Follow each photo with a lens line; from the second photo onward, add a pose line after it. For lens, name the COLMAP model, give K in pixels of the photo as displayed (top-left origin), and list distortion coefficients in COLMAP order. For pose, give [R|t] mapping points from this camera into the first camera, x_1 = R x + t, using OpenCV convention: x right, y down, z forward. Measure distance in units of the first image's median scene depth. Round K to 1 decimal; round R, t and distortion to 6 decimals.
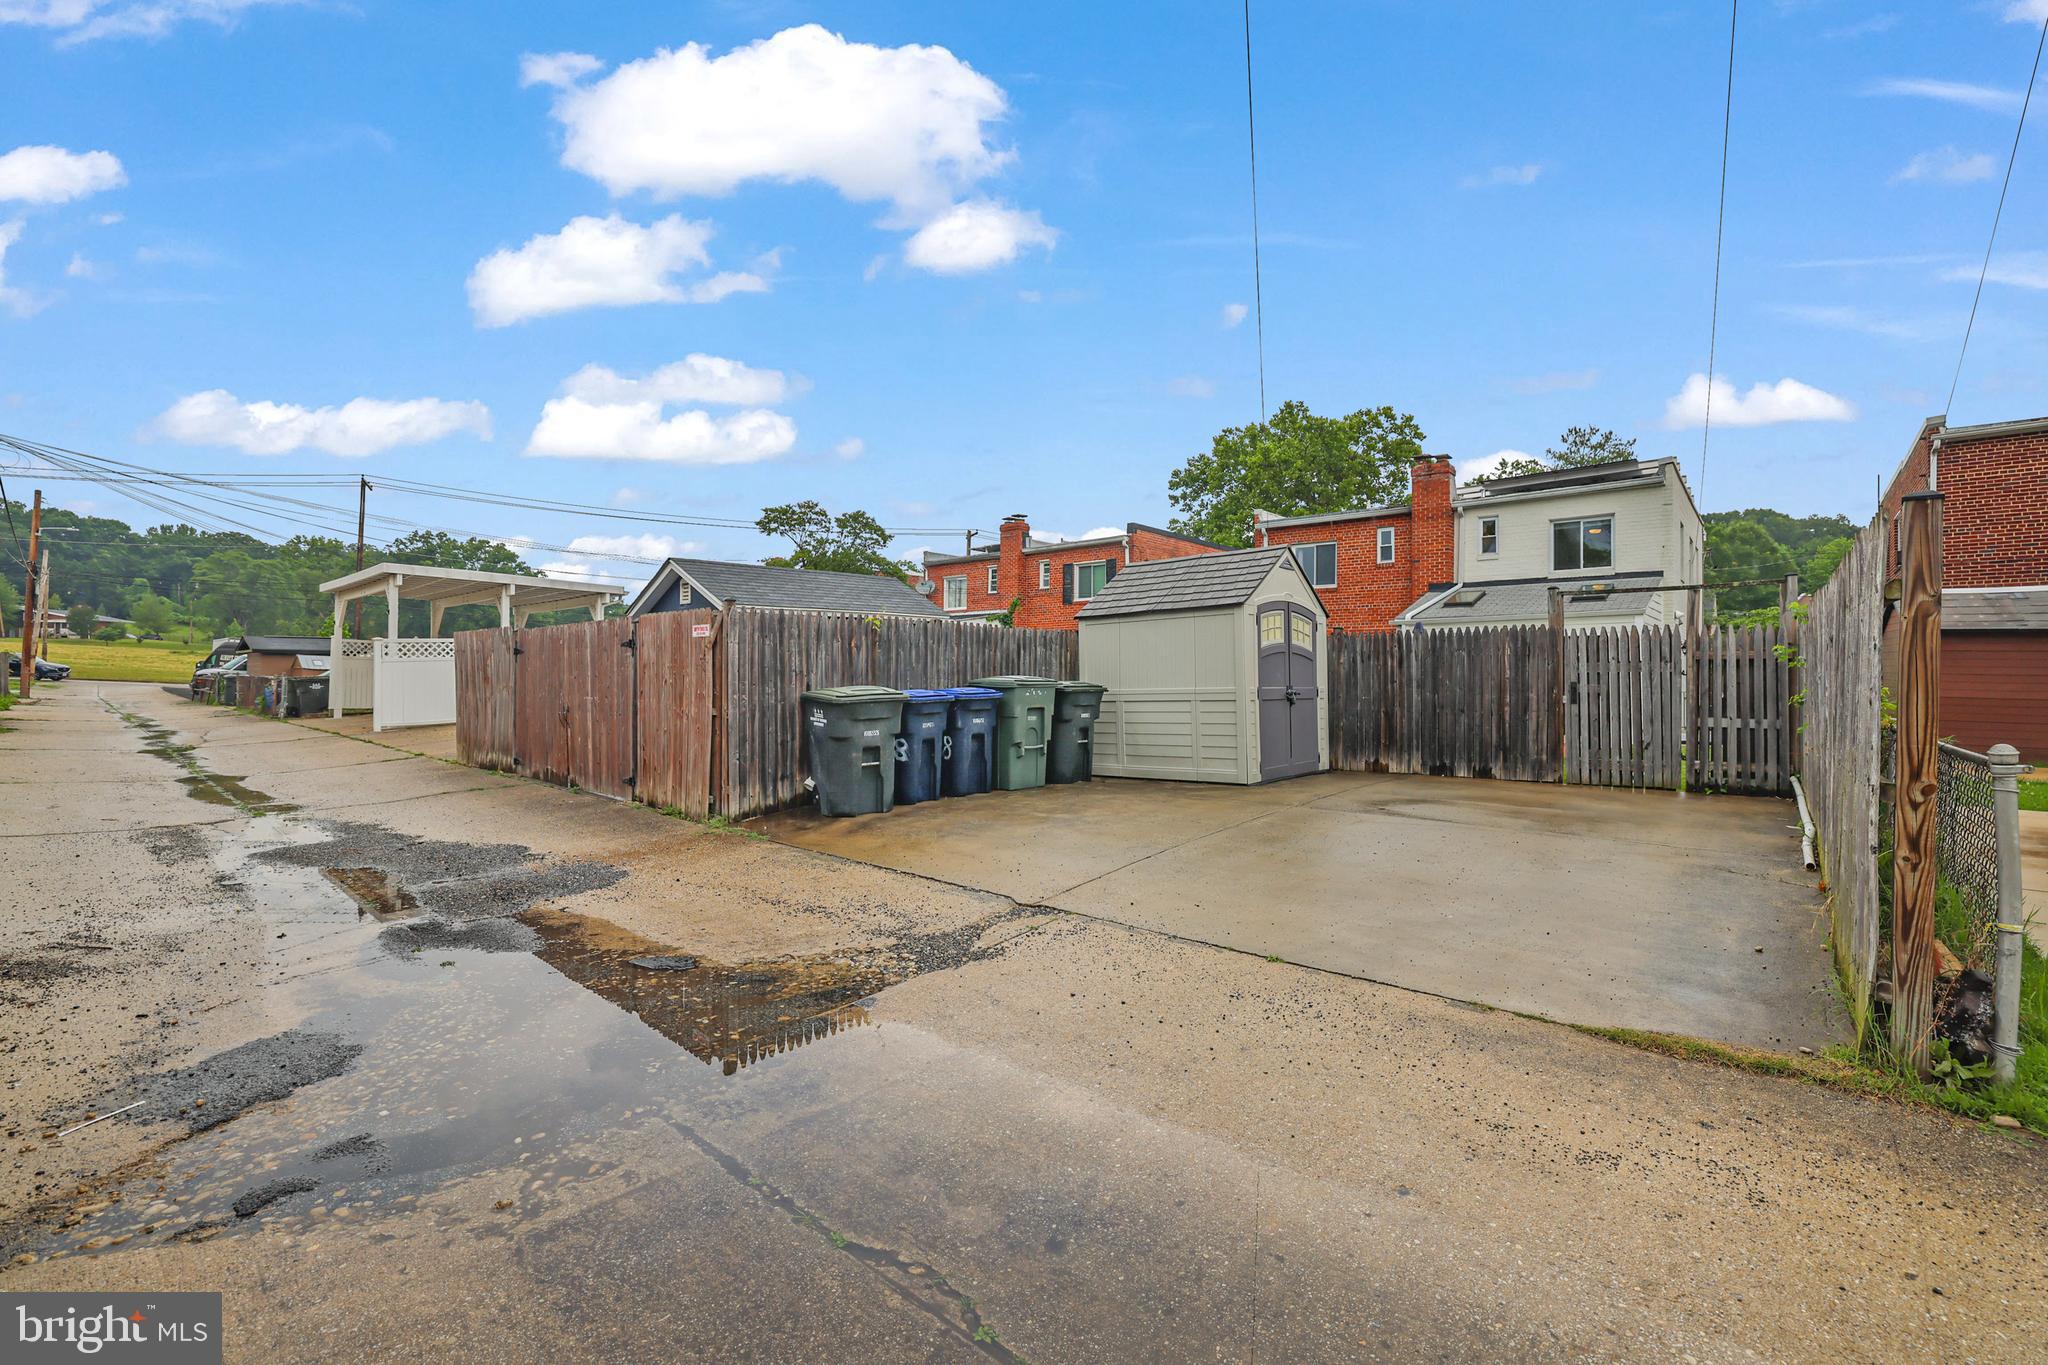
lens RADIAL K [[882.3, 0, 1021.1], [0, 882.3, 665.2], [0, 0, 1]] dist [-0.052036, 0.019859]
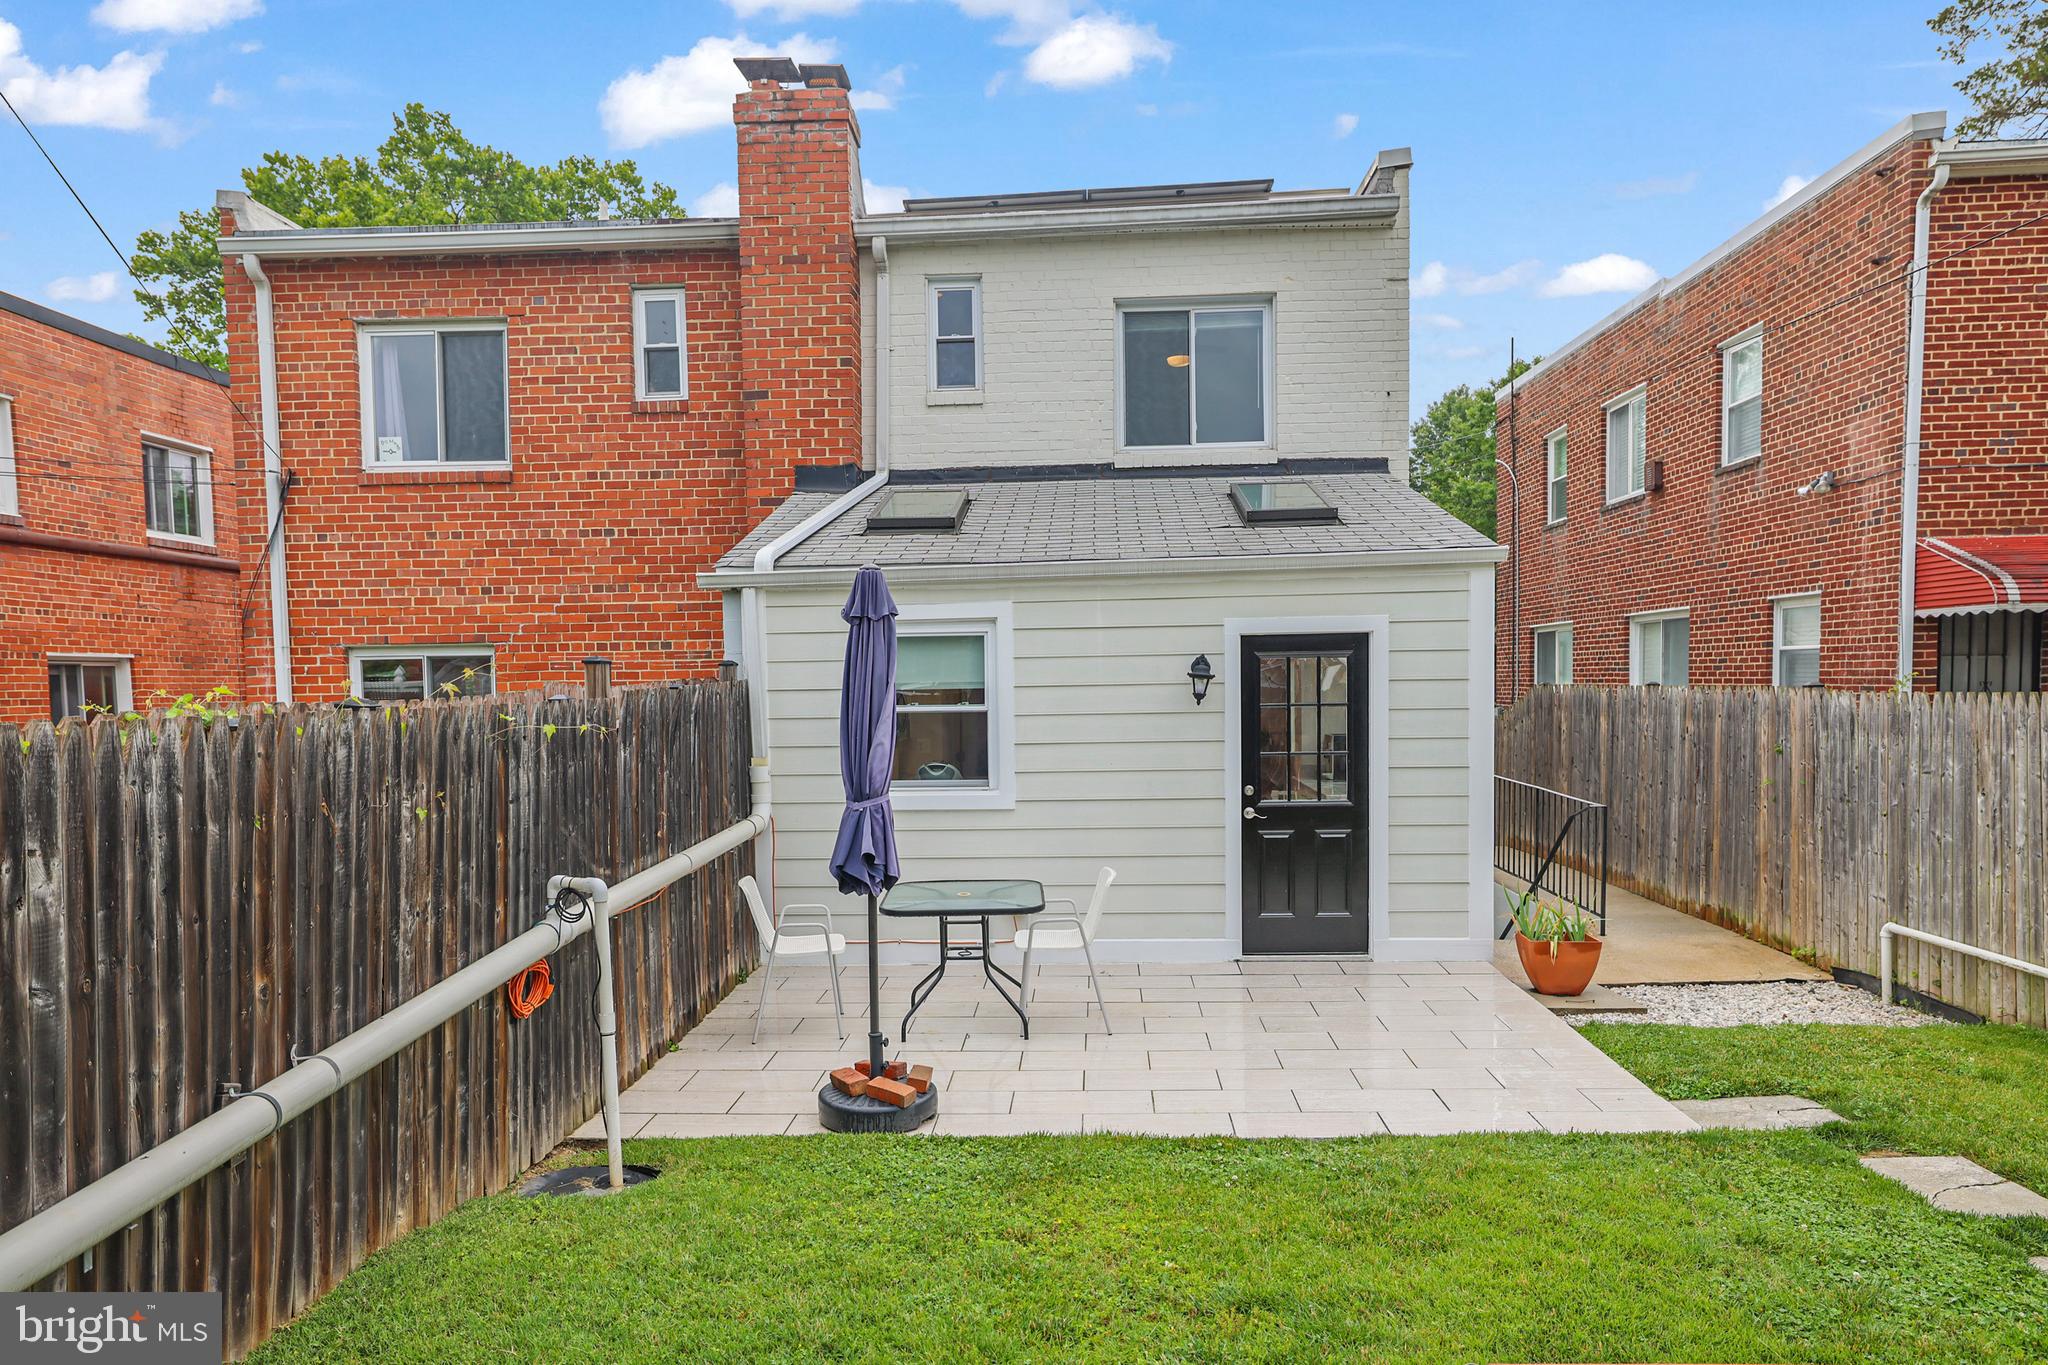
lens RADIAL K [[1346.9, 0, 1010.8], [0, 1346.9, 757.4], [0, 0, 1]] dist [-0.019923, 0.037799]
pose [[0.779660, -0.053164, 0.623942, 0.200157], [0.011039, 0.997402, 0.071192, -0.019262], [-0.626105, -0.048618, 0.778221, 0.524622]]
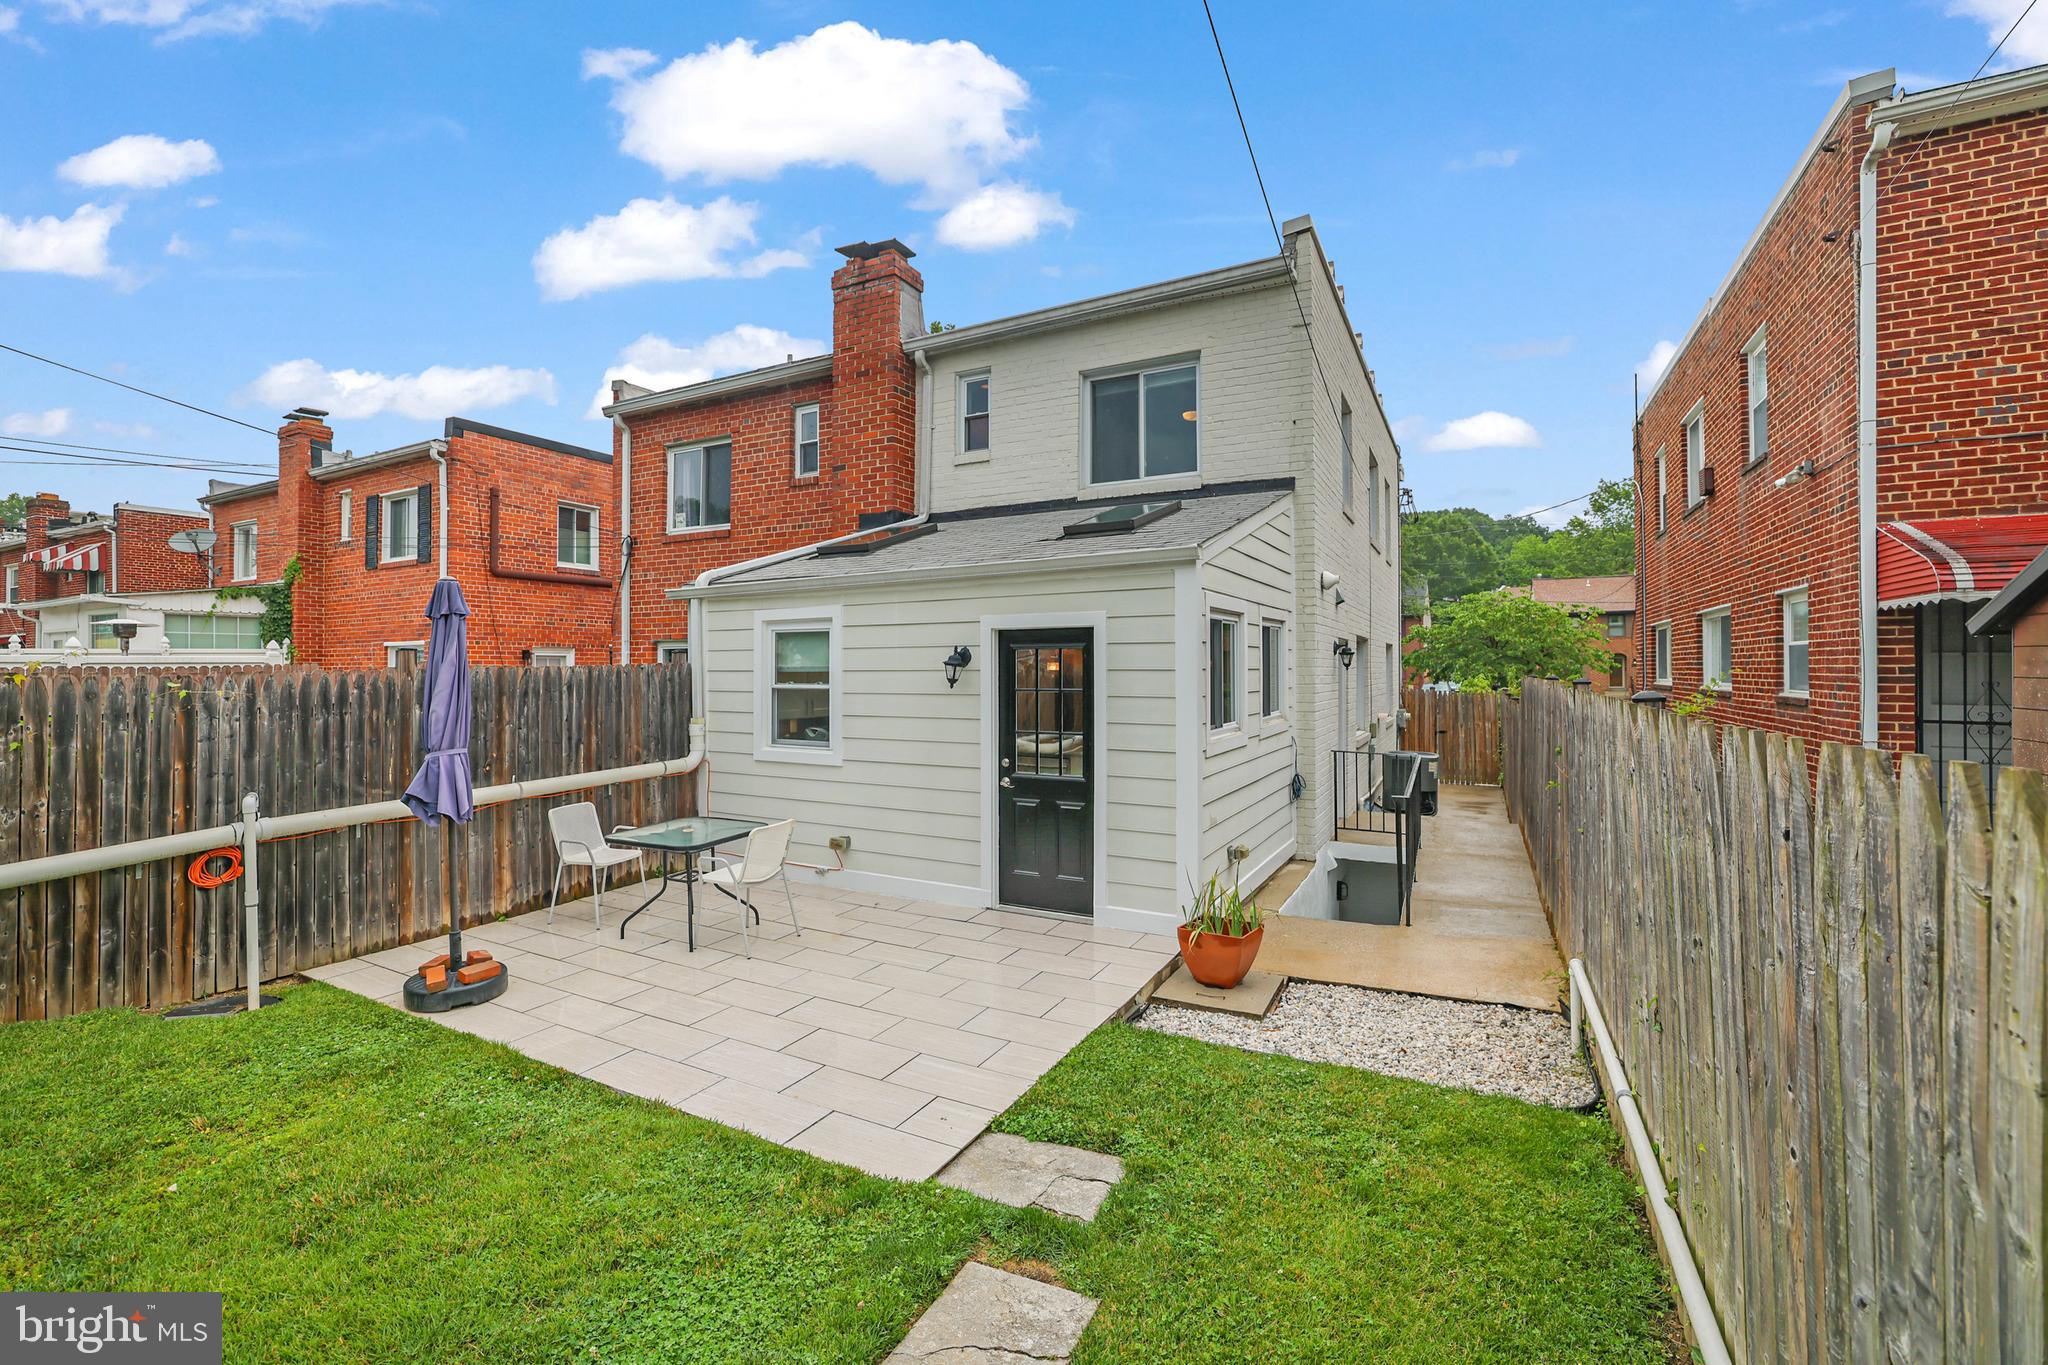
lens RADIAL K [[882.3, 0, 1021.1], [0, 882.3, 665.2], [0, 0, 1]] dist [-0.052036, 0.019859]
pose [[0.971743, -0.006184, 0.235959, 0.415127], [0.003766, 0.999936, 0.010695, -0.017390], [-0.236010, -0.009504, 0.971704, 0.495762]]
